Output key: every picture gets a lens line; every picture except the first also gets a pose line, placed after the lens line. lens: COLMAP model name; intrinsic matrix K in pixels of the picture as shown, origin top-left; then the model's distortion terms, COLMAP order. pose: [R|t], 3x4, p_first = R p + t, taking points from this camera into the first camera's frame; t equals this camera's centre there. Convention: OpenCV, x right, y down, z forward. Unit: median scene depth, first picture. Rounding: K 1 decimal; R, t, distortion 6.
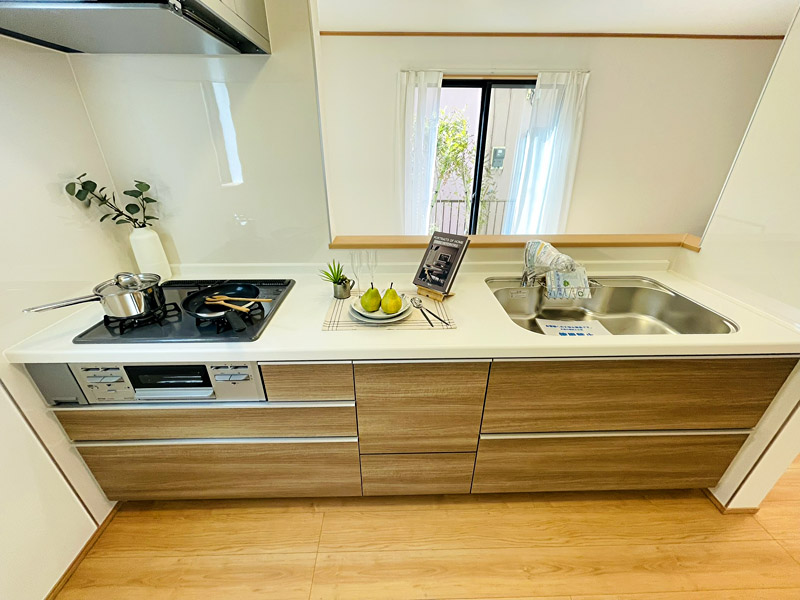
lens RADIAL K [[322.5, 0, 397.9], [0, 322.5, 297.6], [0, 0, 1]] dist [-0.005489, 0.000716]
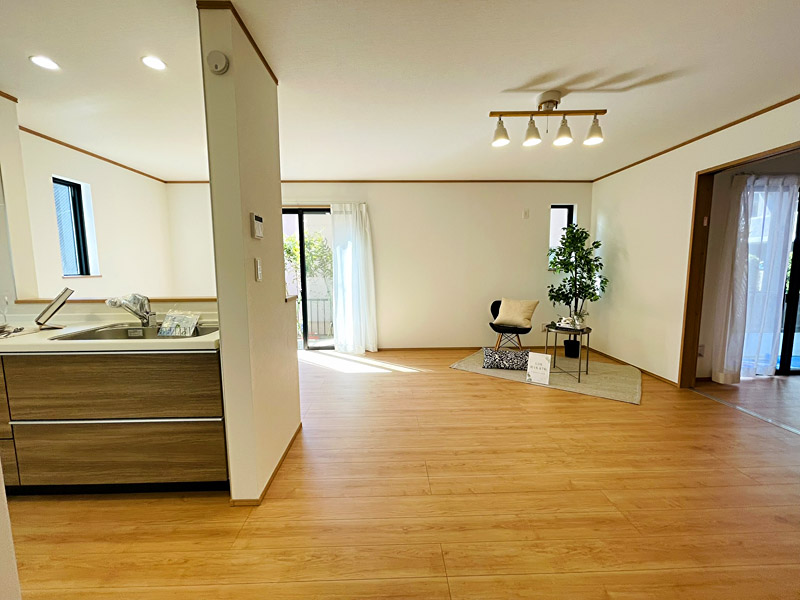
lens RADIAL K [[322.5, 0, 398.4], [0, 322.5, 298.7], [0, 0, 1]] dist [-0.005489, 0.000716]
pose [[0.999943, -0.008845, 0.005989, 1.795567], [0.010354, 0.940521, -0.339579, 0.398078], [-0.002629, 0.339621, 0.940559, -0.419678]]
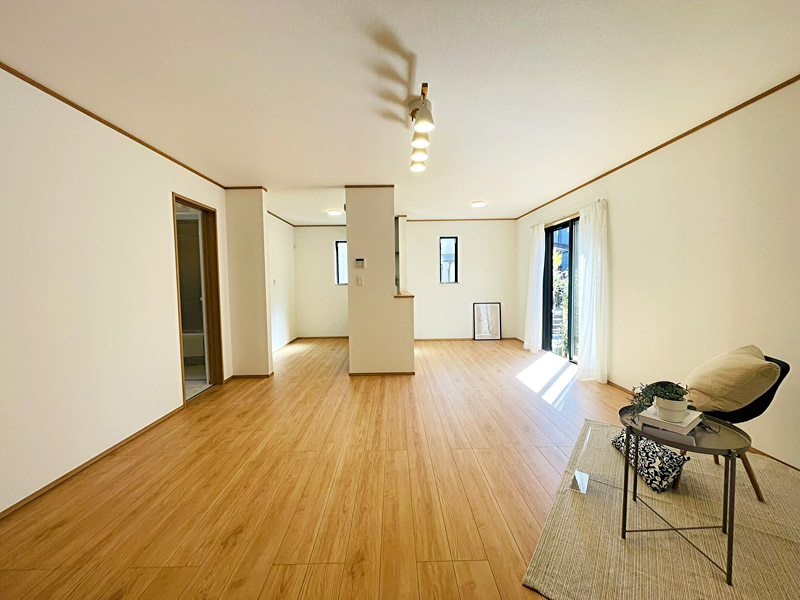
lens RADIAL K [[322.5, 0, 396.7], [0, 322.5, 298.4], [0, 0, 1]] dist [-0.005489, 0.000716]
pose [[-0.010036, 0.057032, -0.998322, 4.426886], [-0.417716, 0.906850, 0.056006, -0.352475], [0.908522, 0.417578, 0.014722, 1.161258]]
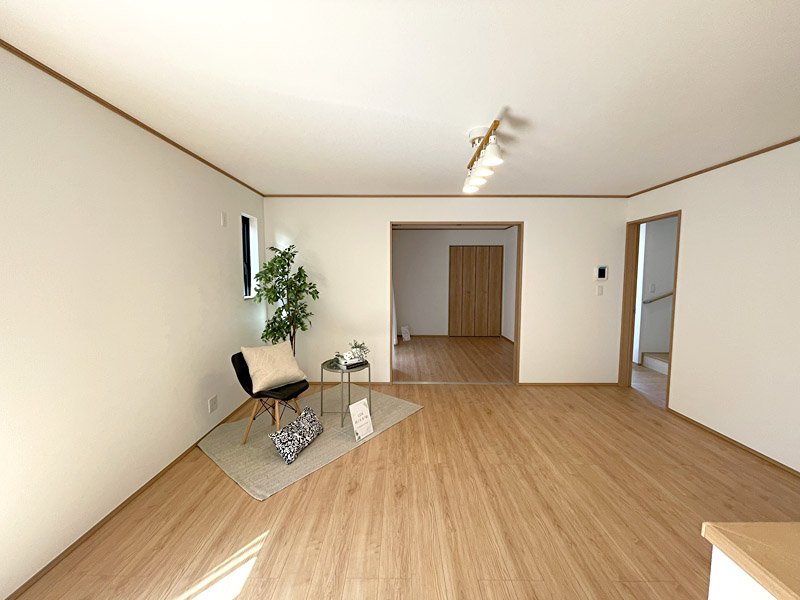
lens RADIAL K [[322.5, 0, 396.4], [0, 322.5, 298.3], [0, 0, 1]] dist [-0.005489, 0.000716]
pose [[0.026824, -0.074659, 0.996848, 0.808237], [0.429602, 0.901284, 0.055942, -0.731775], [-0.902620, 0.426747, 0.056249, 1.570500]]
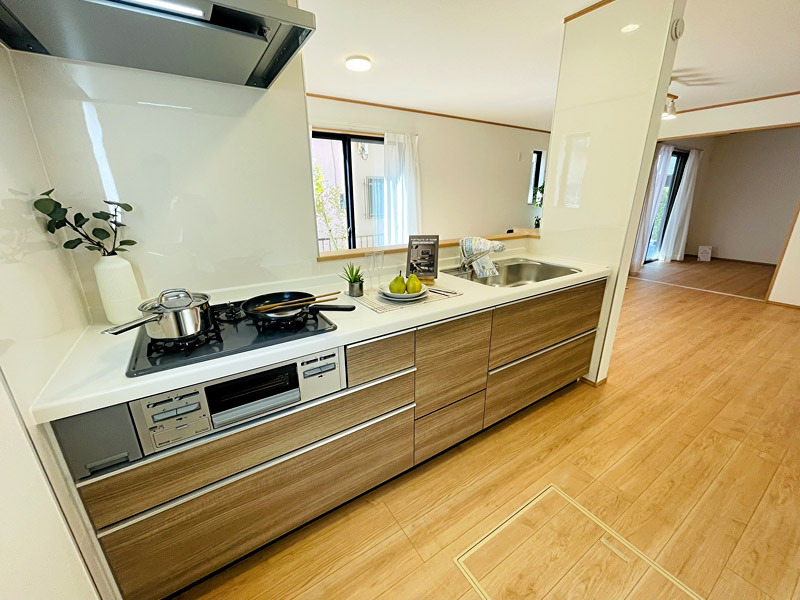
lens RADIAL K [[322.5, 0, 396.9], [0, 322.5, 297.6], [0, 0, 1]] dist [-0.005489, 0.000716]
pose [[0.854855, -0.162384, 0.492803, -0.657703], [0.230740, 0.969659, -0.080745, 0.138099], [-0.464739, 0.182735, 0.866386, -0.045540]]
